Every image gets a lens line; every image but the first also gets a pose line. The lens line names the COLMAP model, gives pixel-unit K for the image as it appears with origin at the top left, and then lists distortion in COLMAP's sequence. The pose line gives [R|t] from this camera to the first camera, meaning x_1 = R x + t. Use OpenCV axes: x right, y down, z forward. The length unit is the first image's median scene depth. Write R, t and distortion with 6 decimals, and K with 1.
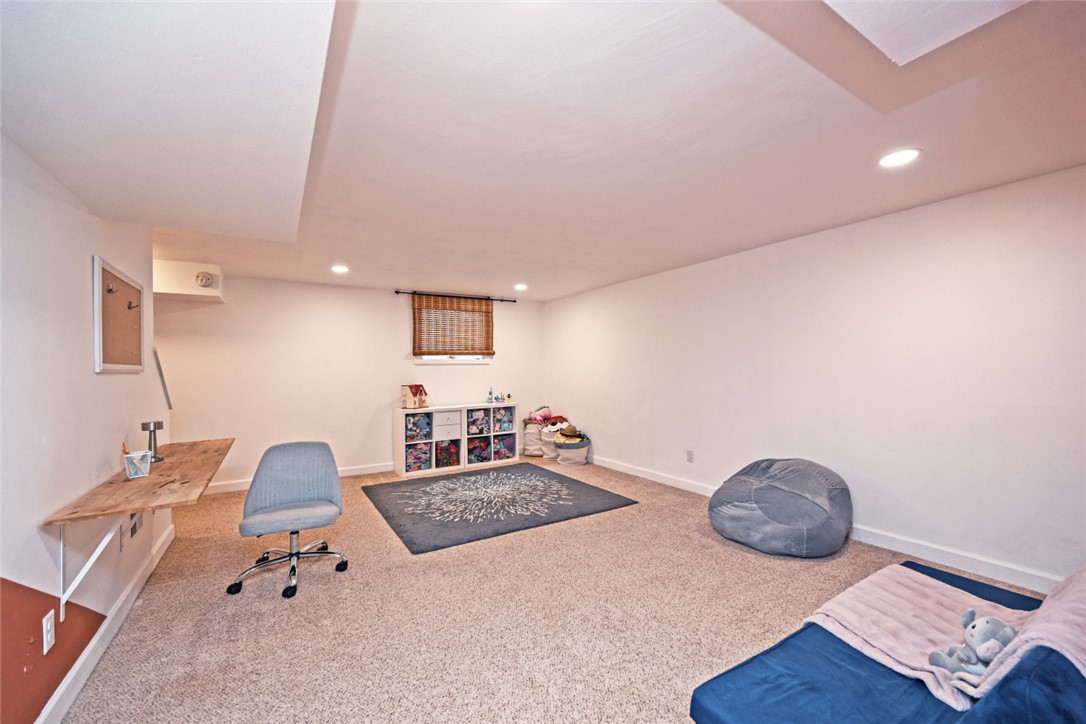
lens RADIAL K [[426.8, 0, 543.0], [0, 426.8, 362.0], [0, 0, 1]] dist [-0.000437, 0.000007]
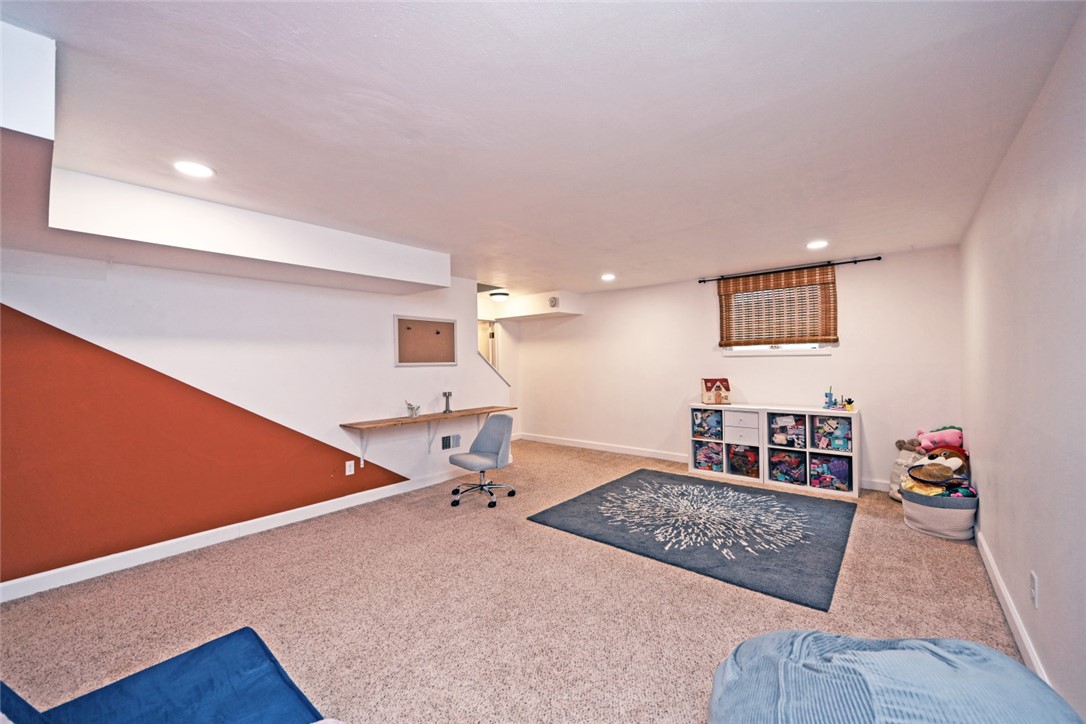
lens RADIAL K [[426.8, 0, 543.0], [0, 426.8, 362.0], [0, 0, 1]] dist [-0.000437, 0.000007]
pose [[0.327465, 0.013077, -0.944773, 0.446017], [0.022866, 0.999502, 0.021760, -0.011067], [0.944586, -0.028729, 0.327003, 0.342335]]
